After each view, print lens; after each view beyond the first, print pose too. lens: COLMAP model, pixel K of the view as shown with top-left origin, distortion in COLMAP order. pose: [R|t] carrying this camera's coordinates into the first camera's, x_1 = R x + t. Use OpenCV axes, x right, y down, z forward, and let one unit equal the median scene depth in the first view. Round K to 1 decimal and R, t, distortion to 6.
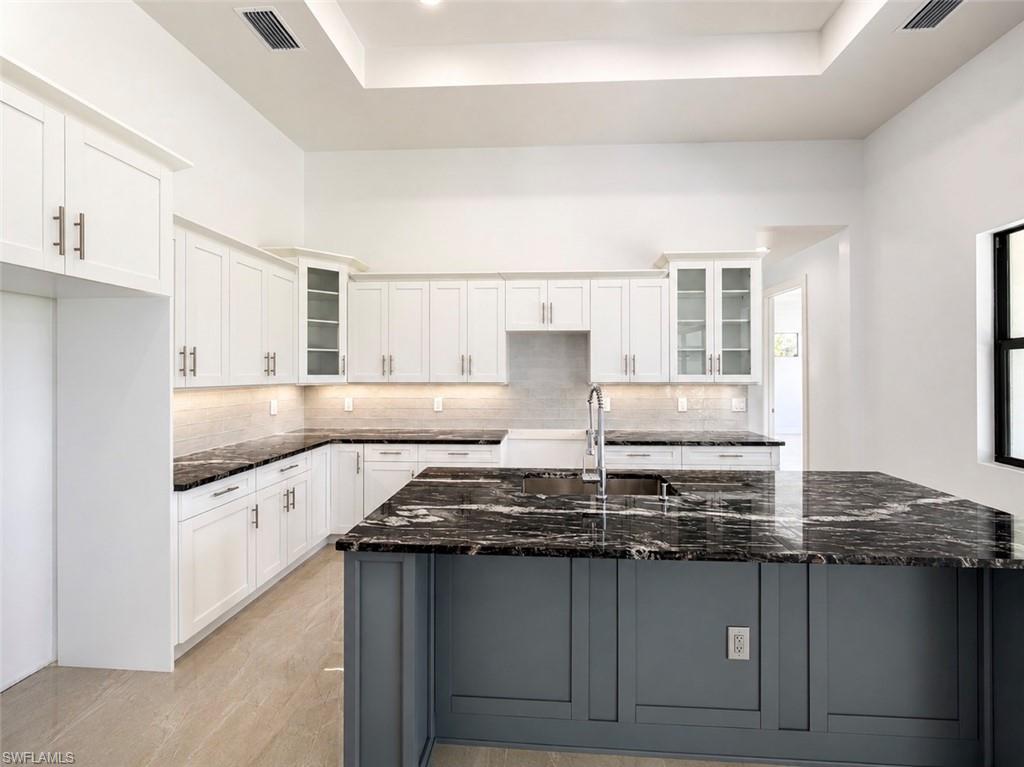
lens RADIAL K [[401.9, 0, 515.3], [0, 401.9, 374.8], [0, 0, 1]] dist [0.003475, 0.000202]
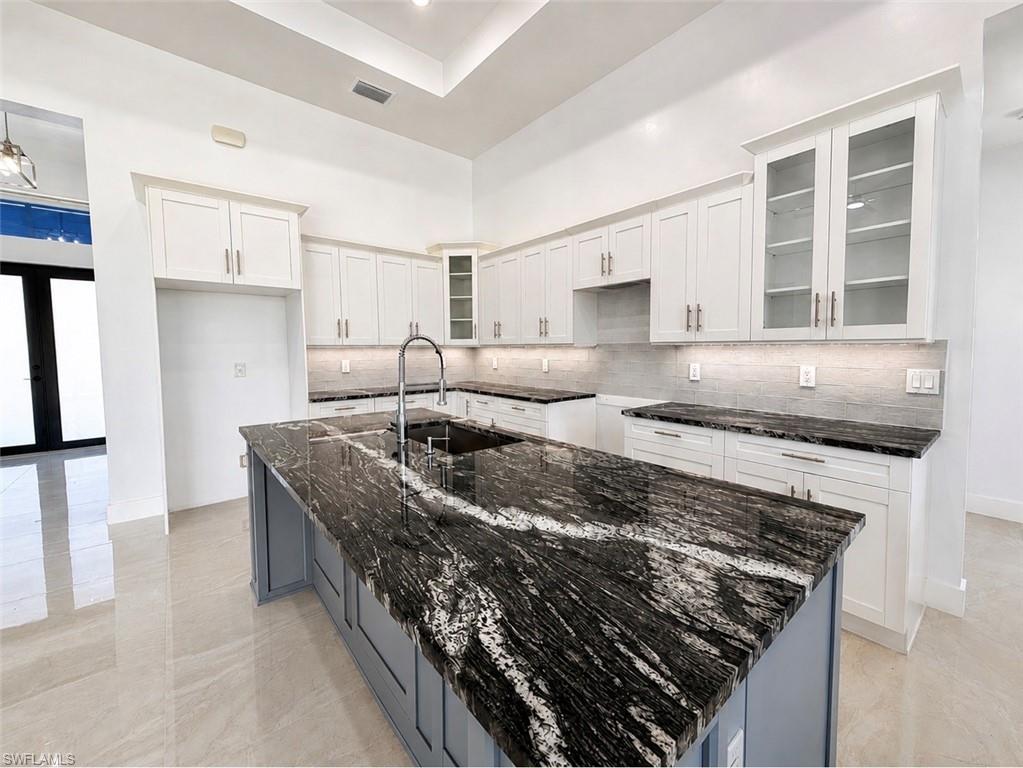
lens RADIAL K [[401.5, 0, 514.8], [0, 401.5, 375.3], [0, 0, 1]] dist [0.003475, 0.000202]
pose [[0.686797, 0.048651, -0.725219, 0.608123], [0.008541, 0.997148, 0.074982, 0.022528], [0.726799, -0.057691, 0.684423, 0.243214]]
